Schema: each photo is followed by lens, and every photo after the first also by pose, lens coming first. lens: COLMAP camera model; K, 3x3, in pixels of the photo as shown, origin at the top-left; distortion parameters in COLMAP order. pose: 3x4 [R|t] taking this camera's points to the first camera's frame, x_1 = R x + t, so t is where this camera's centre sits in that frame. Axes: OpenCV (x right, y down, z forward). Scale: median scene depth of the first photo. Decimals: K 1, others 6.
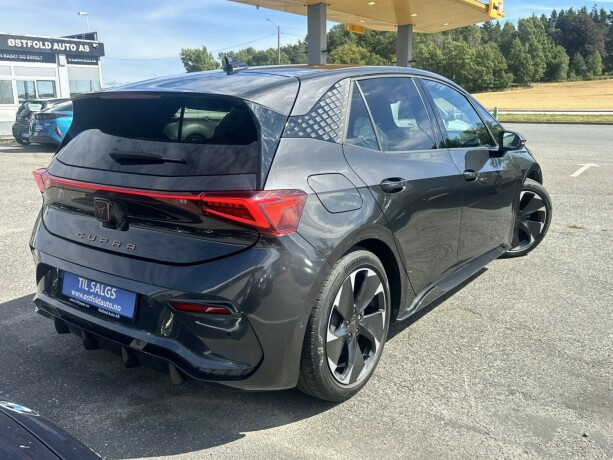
lens RADIAL K [[530.7, 0, 299.4], [0, 530.7, 229.8], [0, 0, 1]] dist [0.079009, -0.106423]
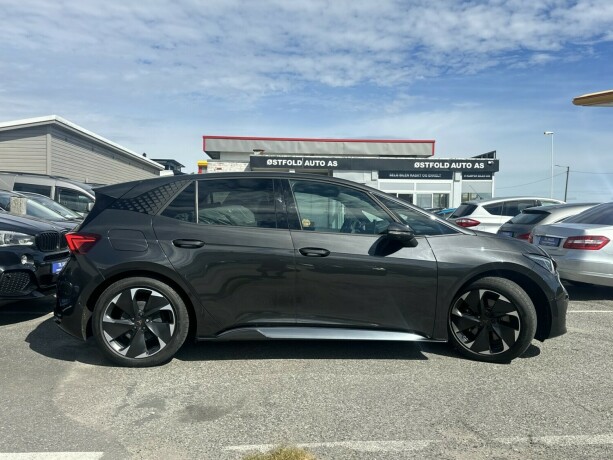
lens RADIAL K [[530.7, 0, 299.4], [0, 530.7, 229.8], [0, 0, 1]] dist [0.079009, -0.106423]
pose [[0.654887, 0.036626, -0.754839, 0.215158], [-0.191682, 0.974212, -0.119030, 0.000099], [0.731014, 0.222640, 0.645019, 0.029759]]
